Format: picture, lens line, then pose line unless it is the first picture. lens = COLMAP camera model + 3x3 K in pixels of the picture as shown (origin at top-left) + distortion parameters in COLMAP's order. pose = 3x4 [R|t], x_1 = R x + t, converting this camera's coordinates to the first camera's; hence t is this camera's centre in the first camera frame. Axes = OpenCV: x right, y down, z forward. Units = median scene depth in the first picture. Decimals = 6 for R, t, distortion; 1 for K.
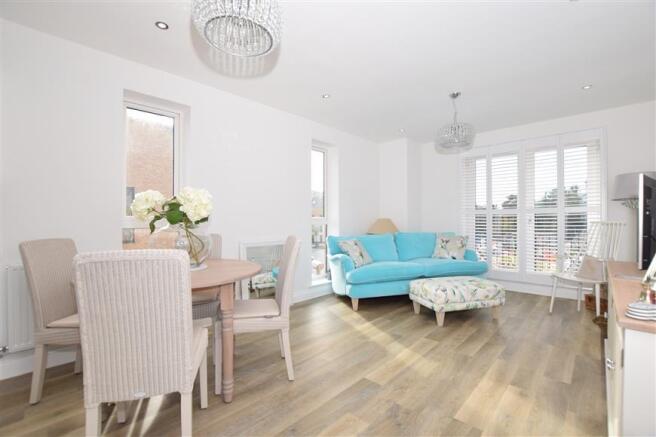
lens RADIAL K [[295.6, 0, 325.3], [0, 295.6, 217.4], [0, 0, 1]] dist [-0.027487, 0.000991]
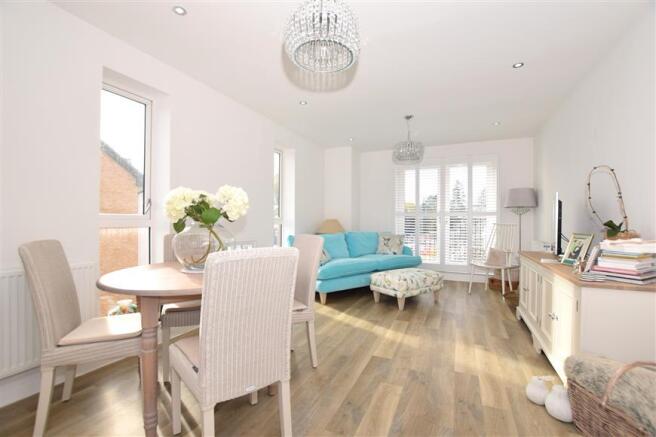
lens RADIAL K [[295.6, 0, 324.3], [0, 295.6, 219.9], [0, 0, 1]] dist [-0.027487, 0.000991]
pose [[0.944498, 0.007993, 0.328421, -0.290641], [-0.009986, 0.999941, 0.004384, 0.001957], [-0.328367, -0.007421, 0.944521, -0.025245]]
